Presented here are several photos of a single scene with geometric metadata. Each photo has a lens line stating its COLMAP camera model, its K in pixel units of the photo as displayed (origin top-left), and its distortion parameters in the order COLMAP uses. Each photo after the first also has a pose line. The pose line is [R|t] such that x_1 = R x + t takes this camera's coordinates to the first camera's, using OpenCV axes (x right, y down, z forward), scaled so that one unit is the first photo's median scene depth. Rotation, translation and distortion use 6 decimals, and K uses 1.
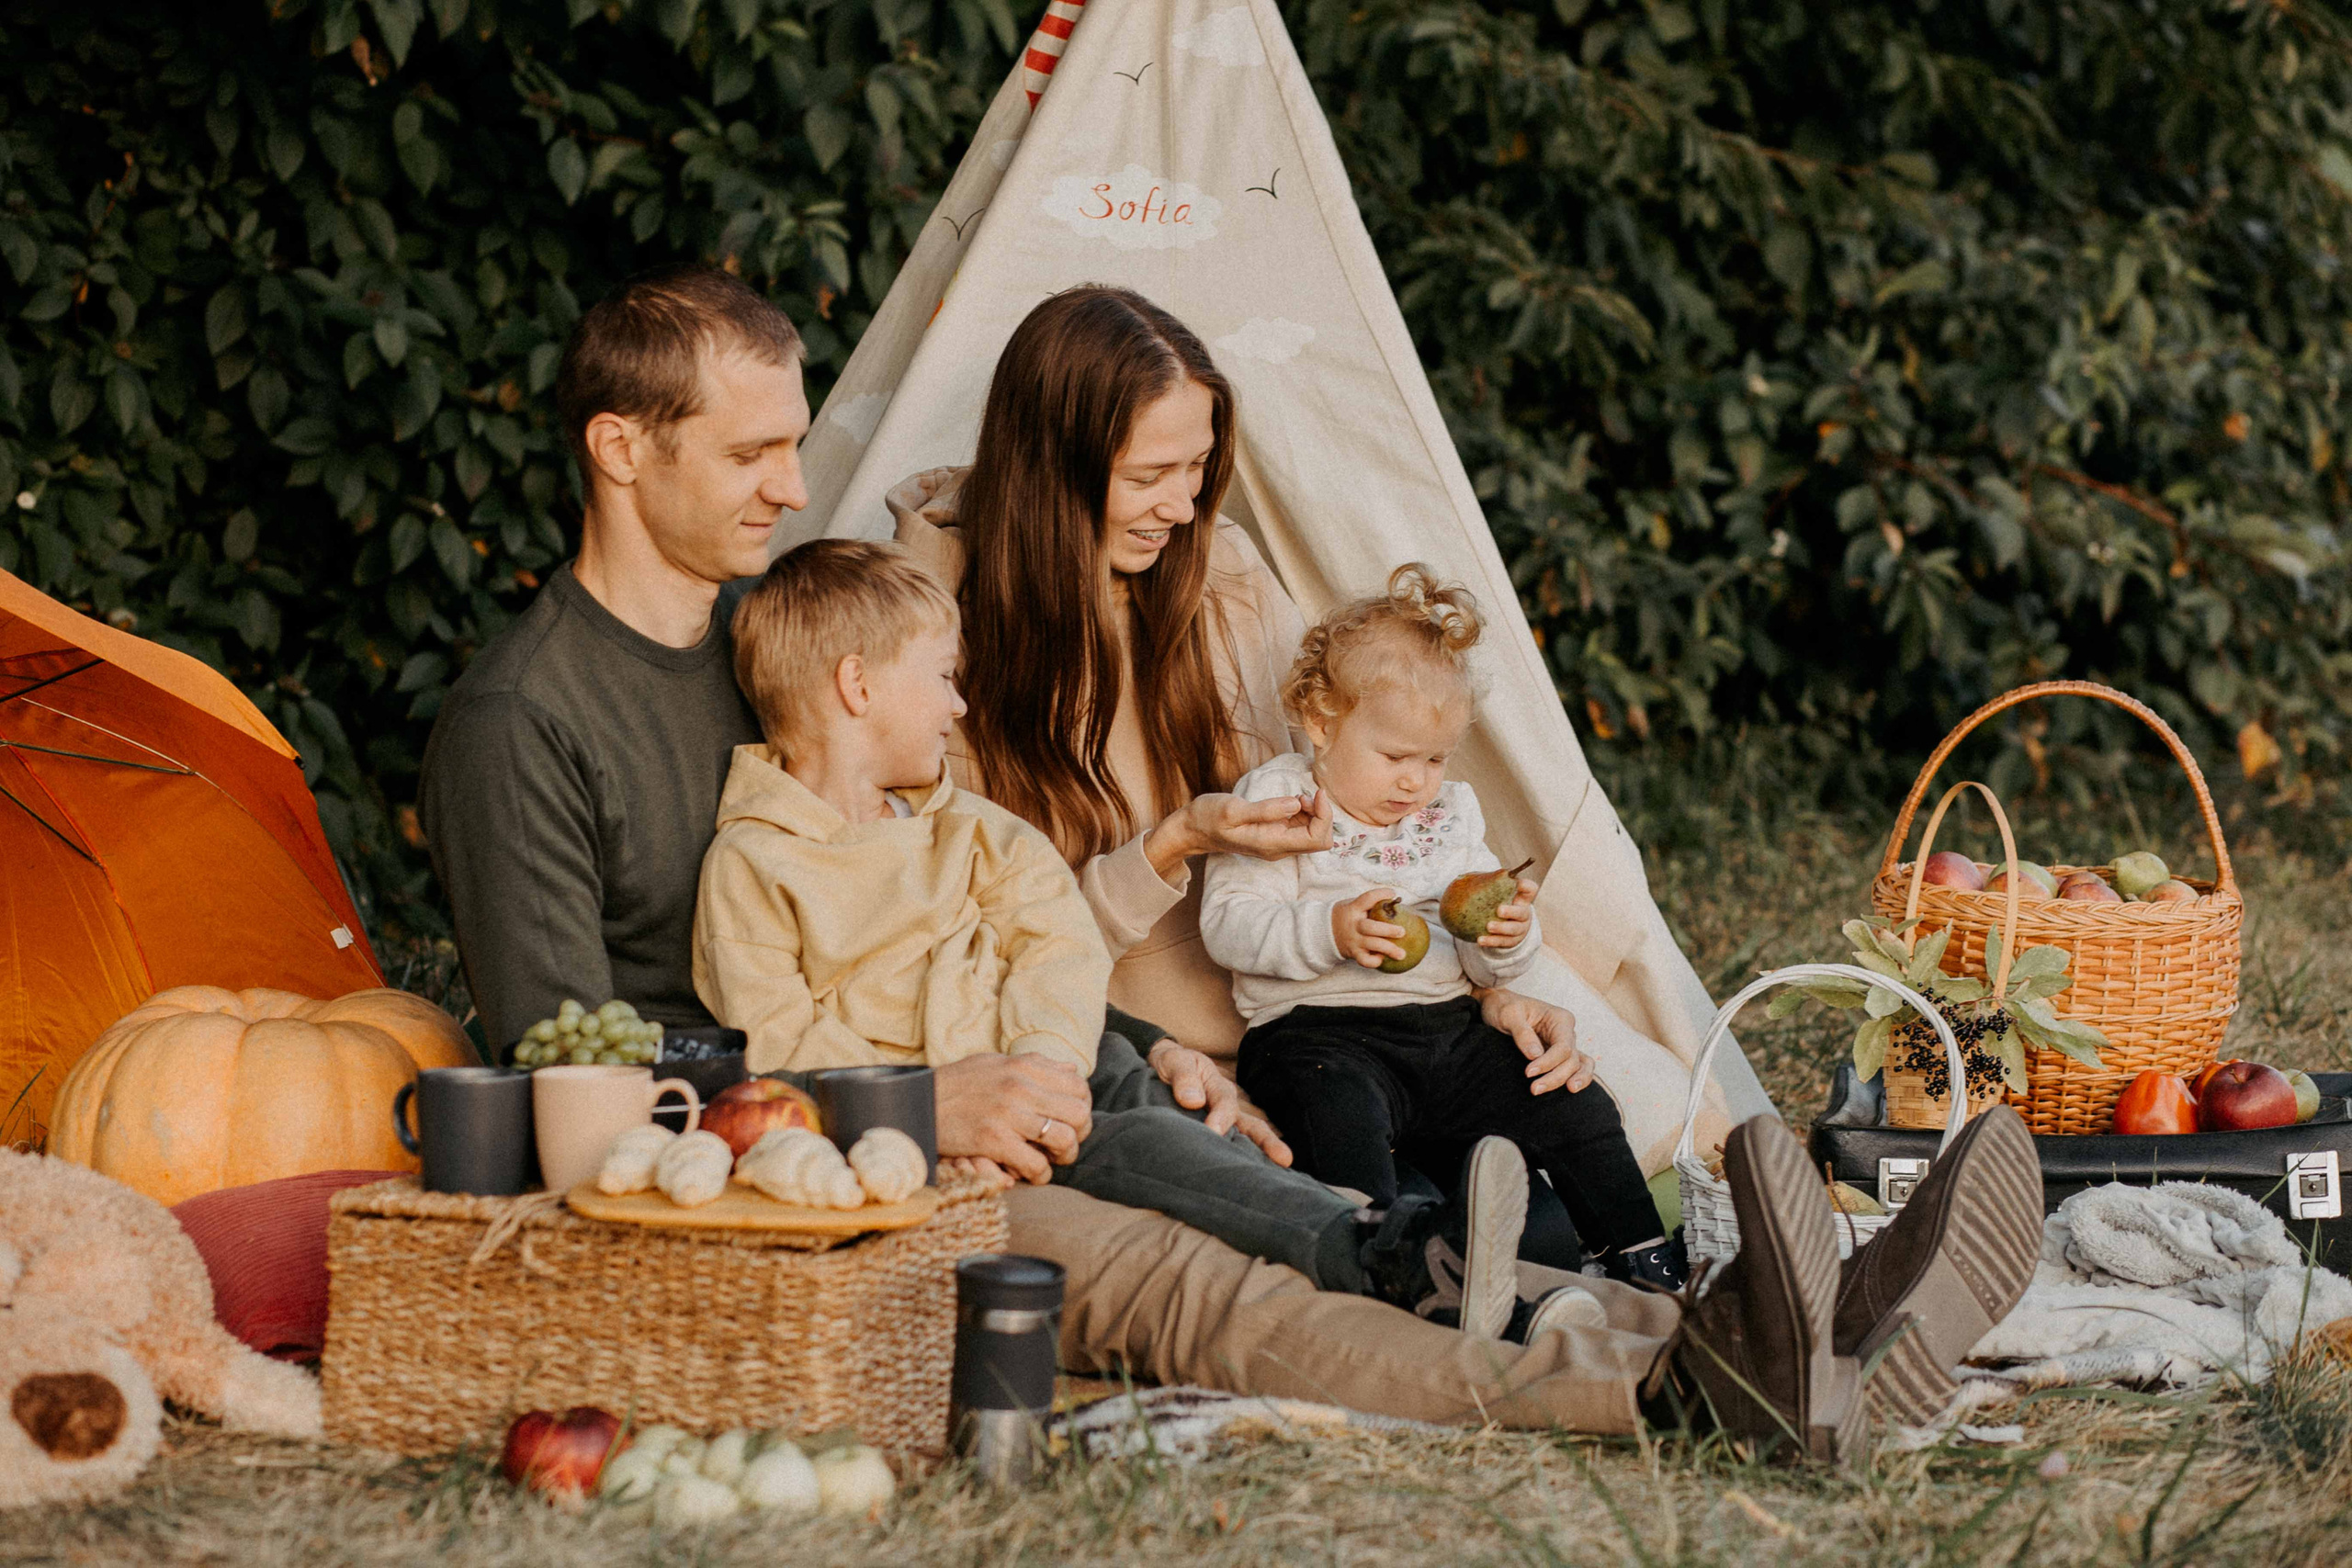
lens RADIAL K [[5572.3, 0, 1194.0], [0, 5572.3, 793.5], [0, 0, 1]] dist [-0.103467, 0.000000]
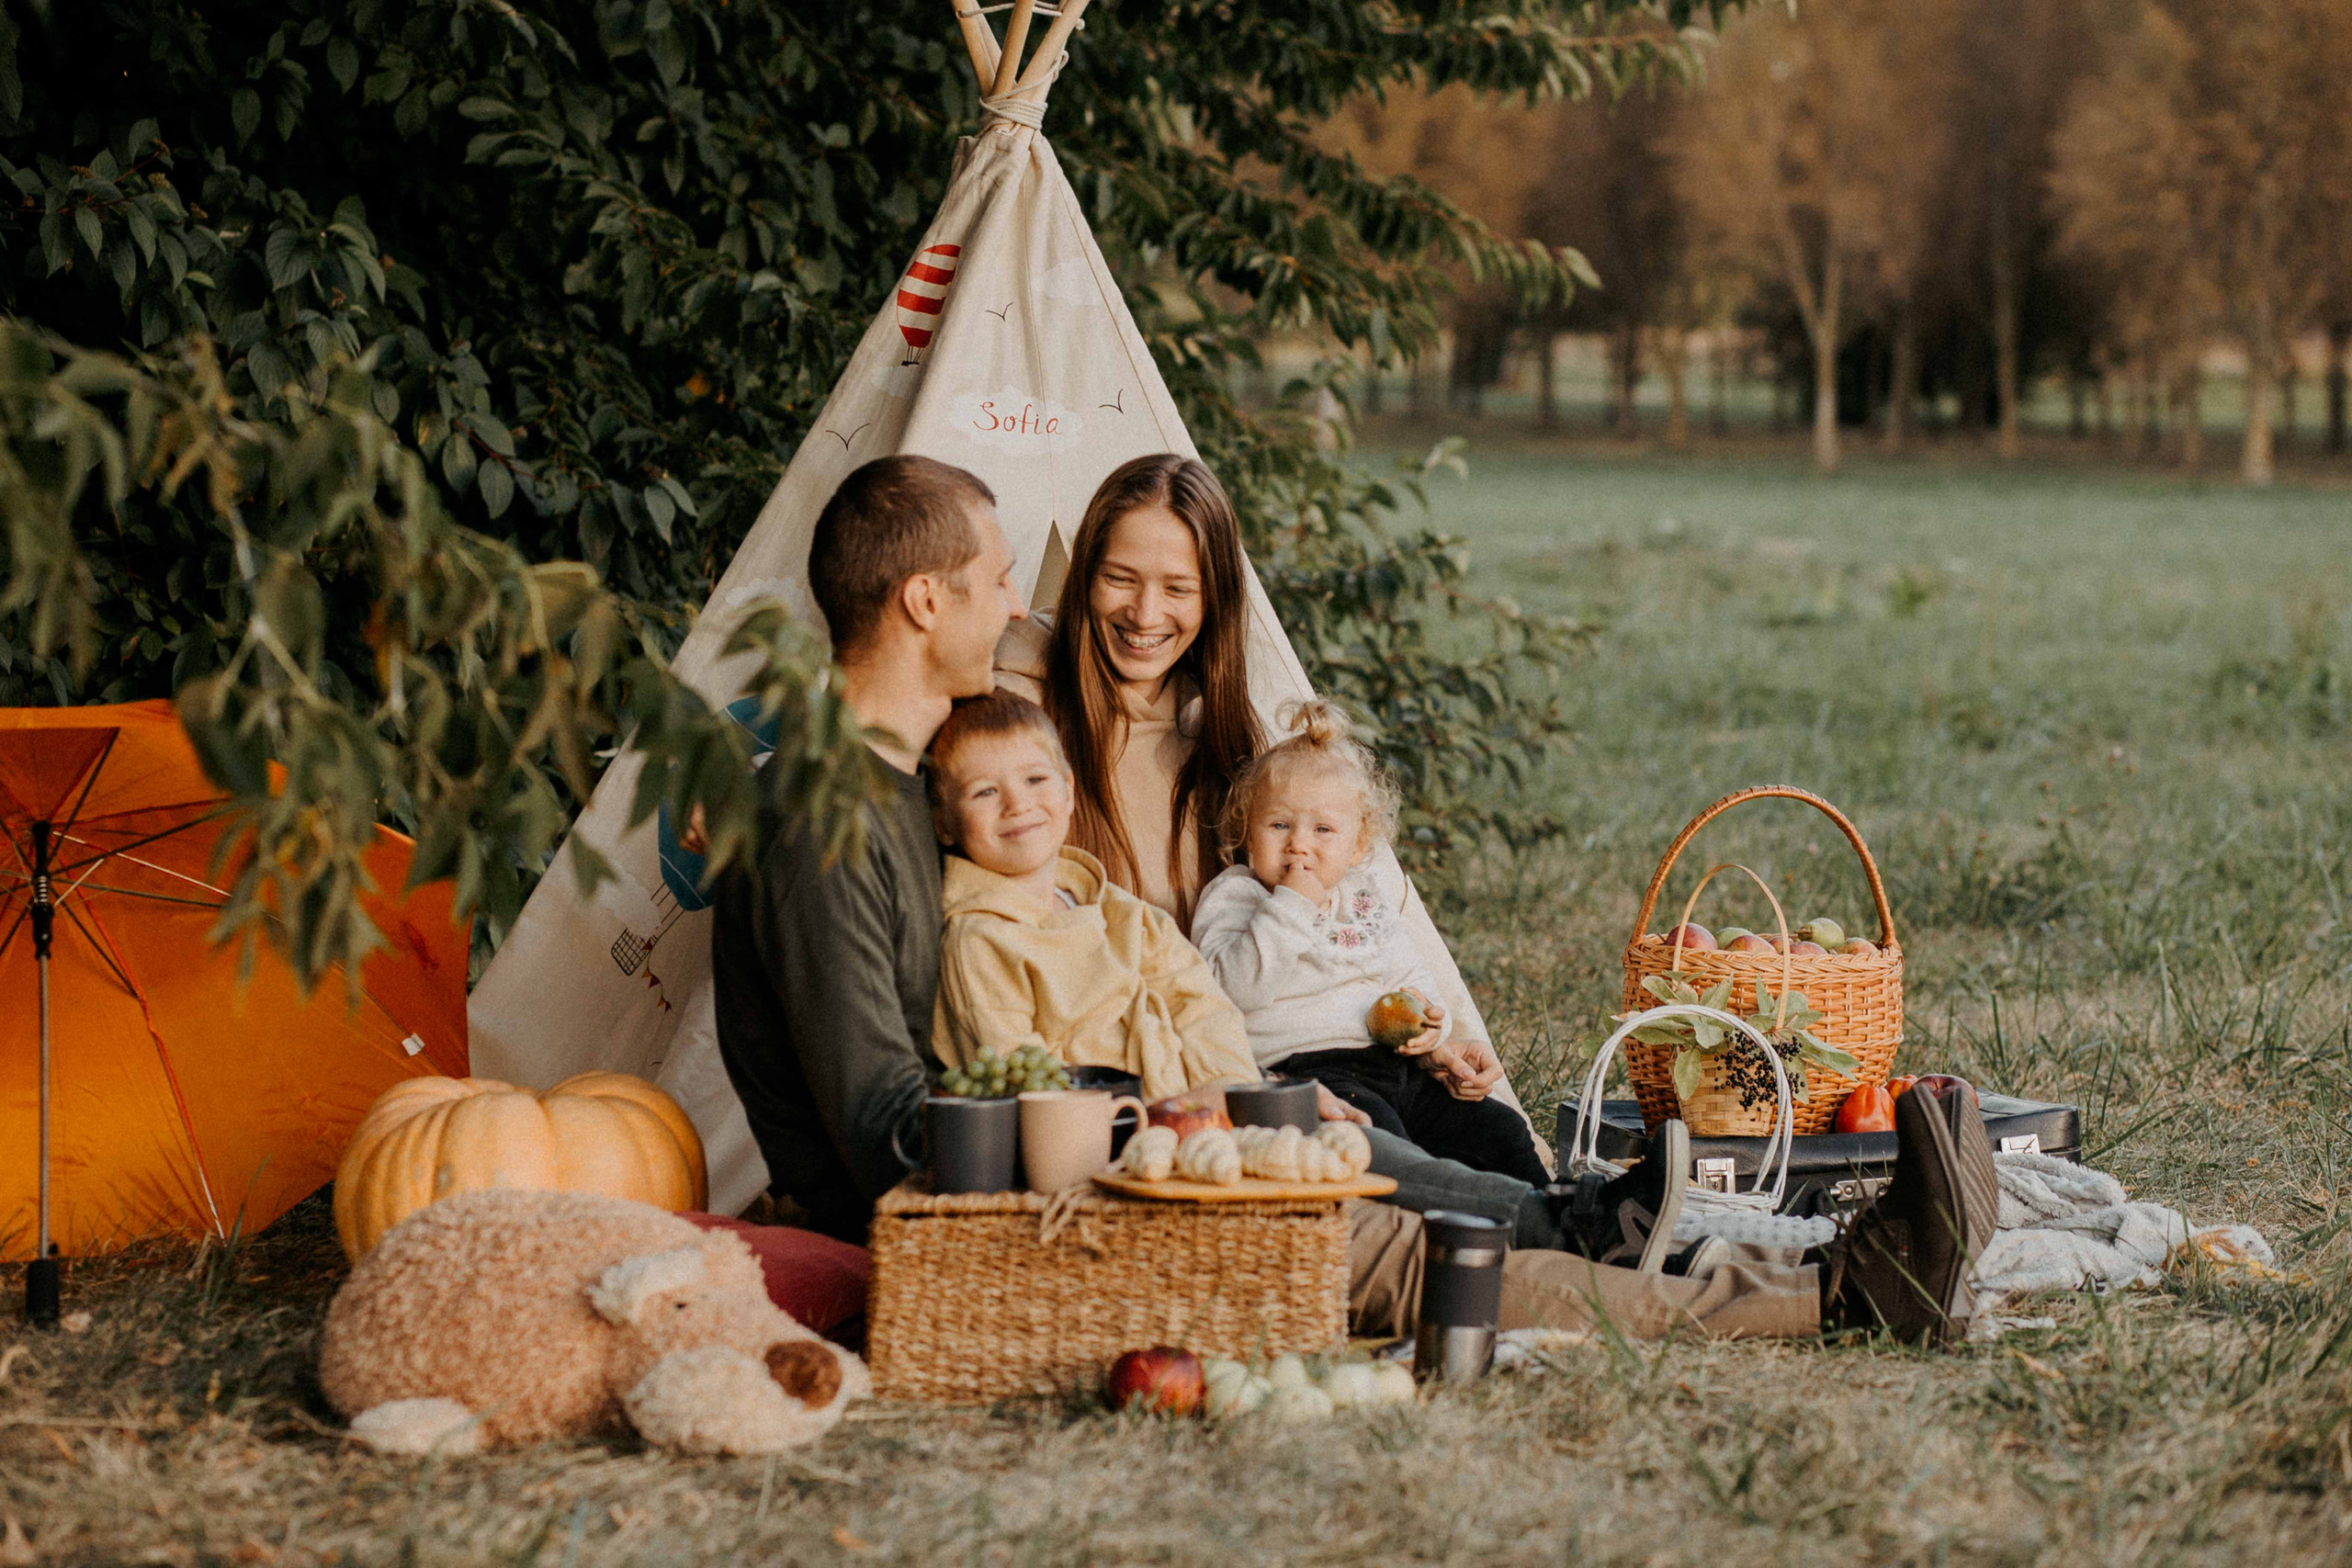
lens RADIAL K [[5572.3, 0, 1160.0], [0, 5572.3, 777.2], [0, 0, 1]] dist [-0.103467, 0.000000]
pose [[0.937893, -0.023685, 0.346116, -0.531012], [0.040736, 0.998284, -0.042073, 0.032709], [-0.344526, 0.053560, 0.937248, -0.196674]]
